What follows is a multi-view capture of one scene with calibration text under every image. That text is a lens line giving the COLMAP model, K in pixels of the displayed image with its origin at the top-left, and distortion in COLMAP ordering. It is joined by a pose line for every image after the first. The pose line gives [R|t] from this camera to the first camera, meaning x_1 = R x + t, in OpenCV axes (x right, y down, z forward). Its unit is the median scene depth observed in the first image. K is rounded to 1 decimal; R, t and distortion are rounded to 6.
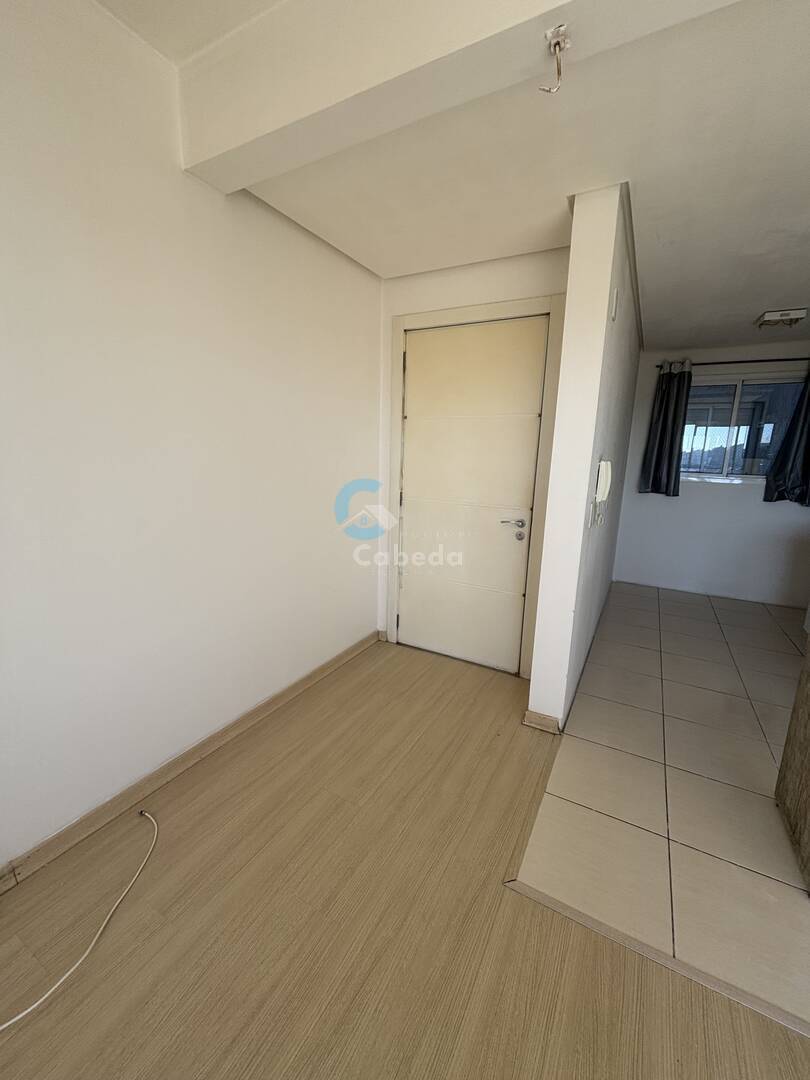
lens RADIAL K [[436.6, 0, 405.7], [0, 436.6, 542.3], [0, 0, 1]] dist [0.001158, -0.001535]
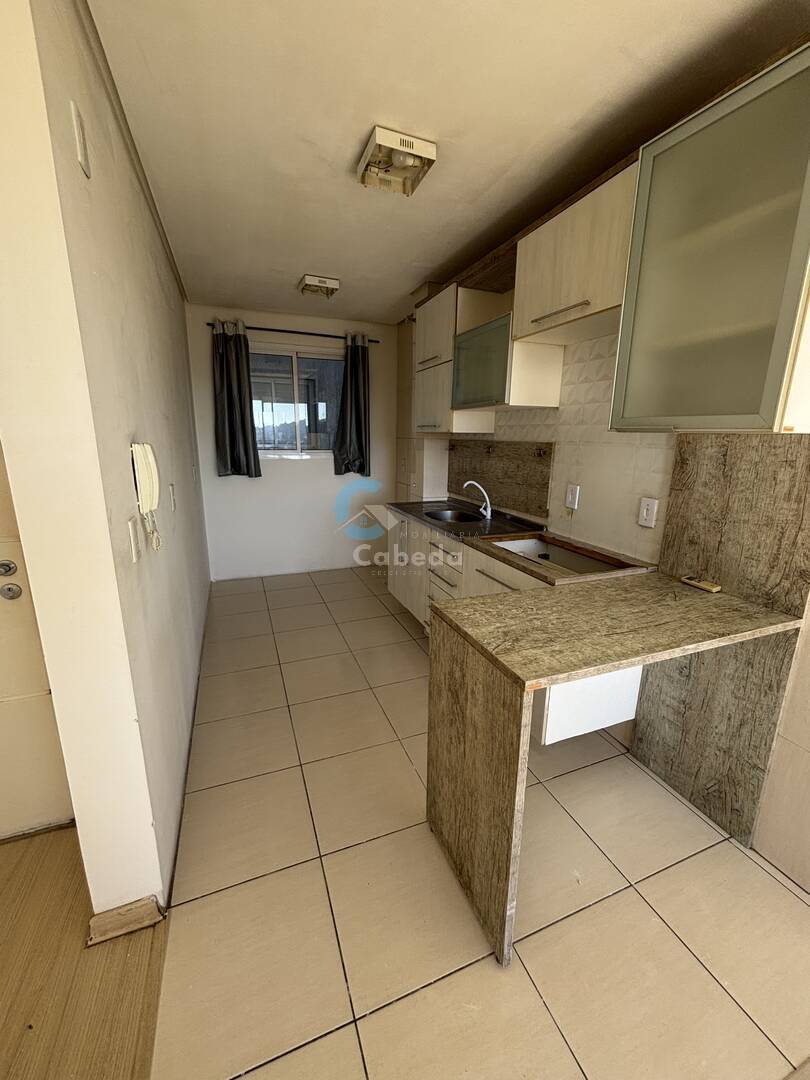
lens RADIAL K [[436.6, 0, 406.8], [0, 436.6, 542.8], [0, 0, 1]] dist [0.001158, -0.001535]
pose [[0.638559, -0.197757, 0.743731, 0.115150], [0.158645, 0.979489, 0.124234, -0.035312], [-0.753044, 0.038658, 0.656834, 0.181355]]
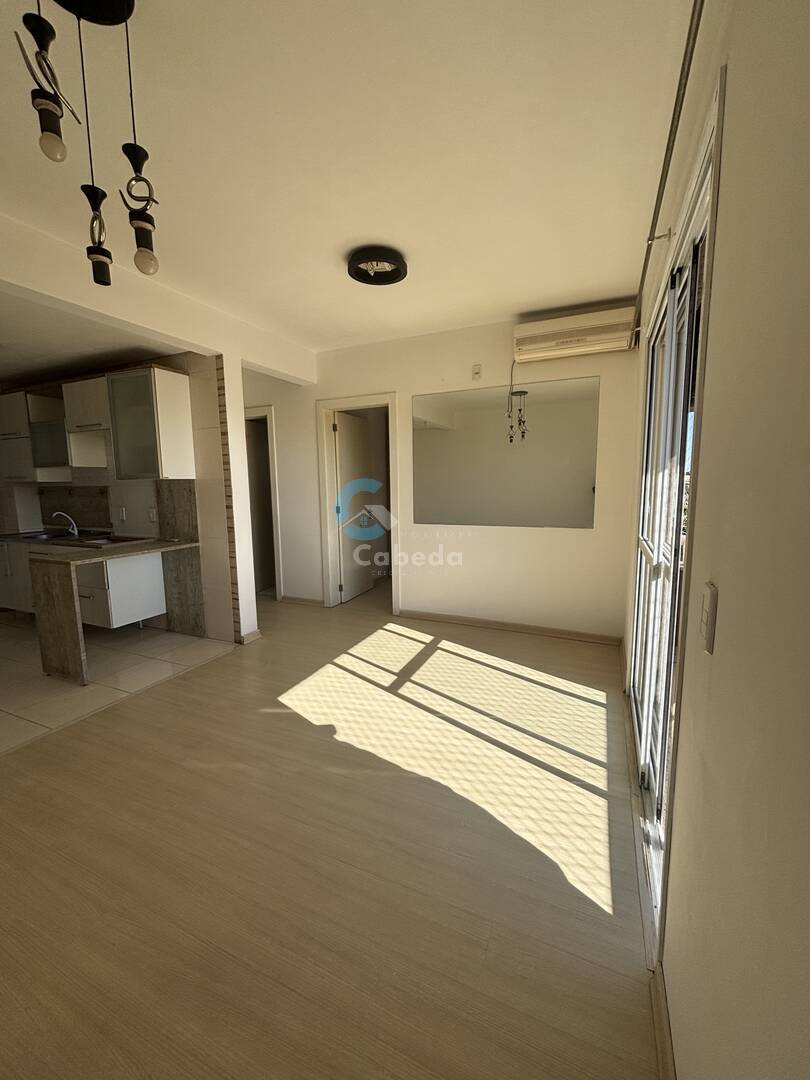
lens RADIAL K [[436.6, 0, 407.9], [0, 436.6, 540.6], [0, 0, 1]] dist [0.001158, -0.001535]
pose [[-0.074572, -0.147250, 0.986284, -0.379974], [0.214111, 0.963607, 0.160054, 0.044328], [-0.973959, 0.223110, -0.040330, -0.194113]]
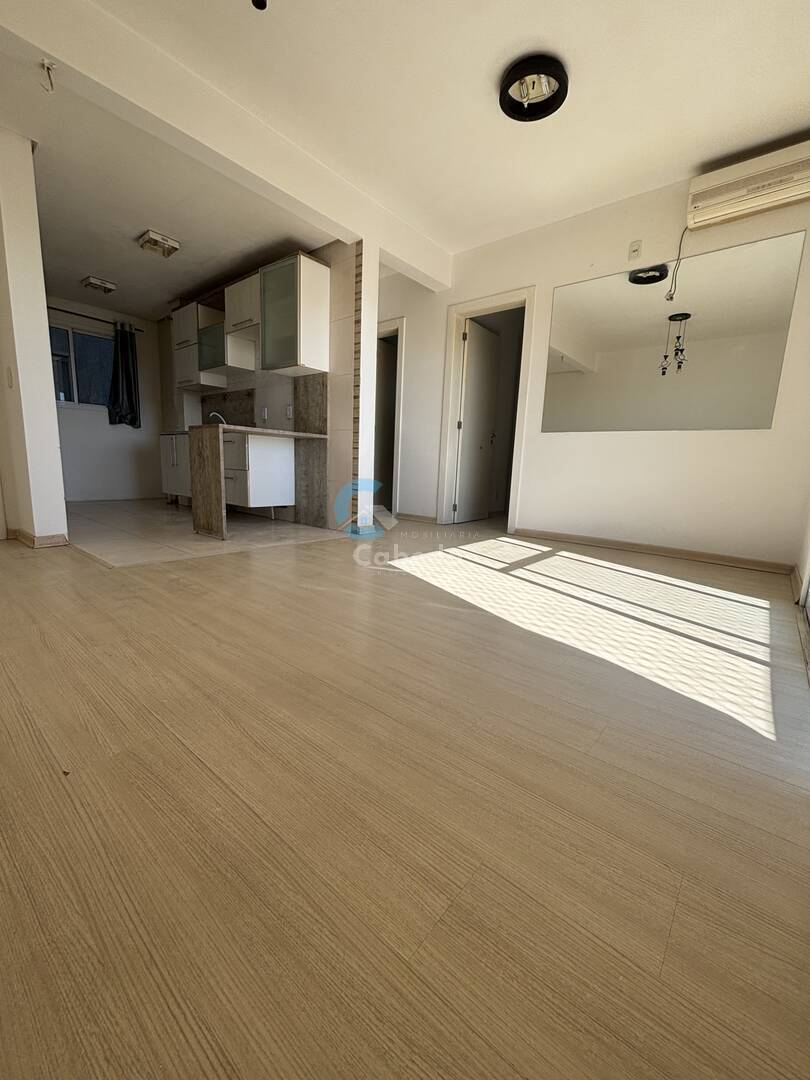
lens RADIAL K [[436.6, 0, 407.9], [0, 436.6, 542.4], [0, 0, 1]] dist [0.001158, -0.001535]
pose [[0.193195, -0.180065, 0.964496, -0.377938], [0.163850, 0.975133, 0.149230, 0.208434], [-0.967383, 0.129202, 0.217894, -0.156512]]
